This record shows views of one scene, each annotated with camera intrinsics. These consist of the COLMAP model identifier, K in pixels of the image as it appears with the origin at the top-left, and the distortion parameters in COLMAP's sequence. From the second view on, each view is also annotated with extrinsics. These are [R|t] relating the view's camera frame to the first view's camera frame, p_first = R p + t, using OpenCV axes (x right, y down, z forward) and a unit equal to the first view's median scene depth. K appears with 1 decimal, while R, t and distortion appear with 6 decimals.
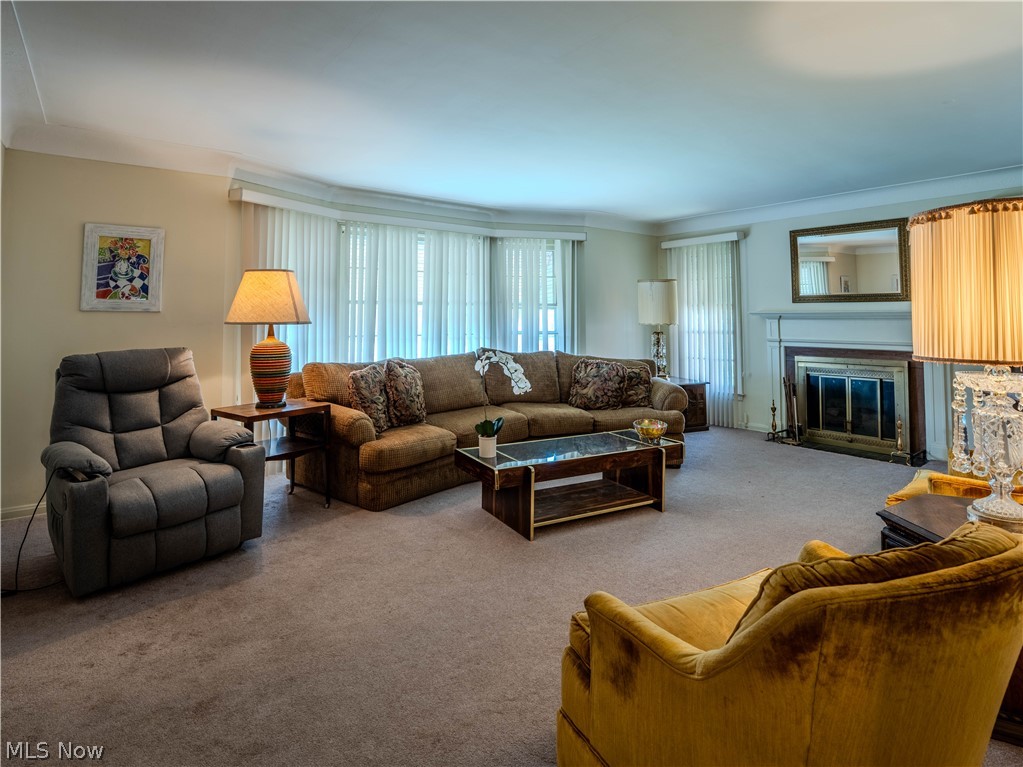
lens RADIAL K [[549.8, 0, 510.3], [0, 549.8, 370.4], [0, 0, 1]] dist [-0.064368, 0.023915]
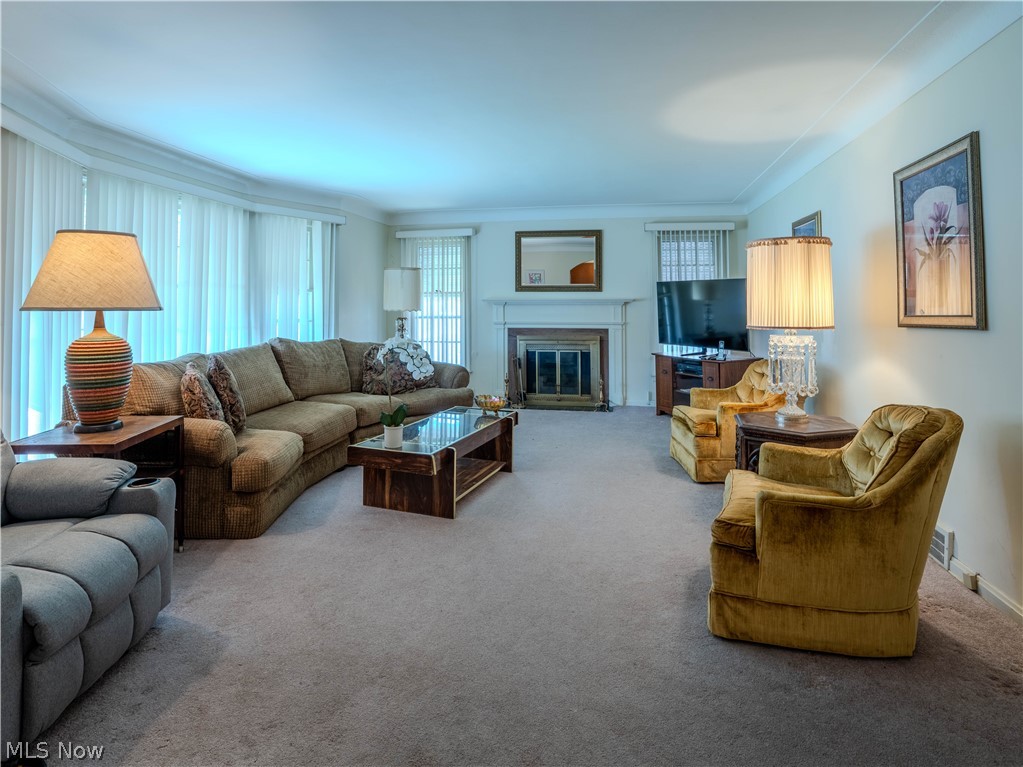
lens RADIAL K [[549.8, 0, 510.3], [0, 549.8, 370.4], [0, 0, 1]] dist [-0.064368, 0.023915]
pose [[0.750904, -0.075036, 0.656134, -0.328200], [0.061216, 0.997155, 0.043977, -0.004147], [-0.657568, 0.007143, 0.753362, 0.090573]]
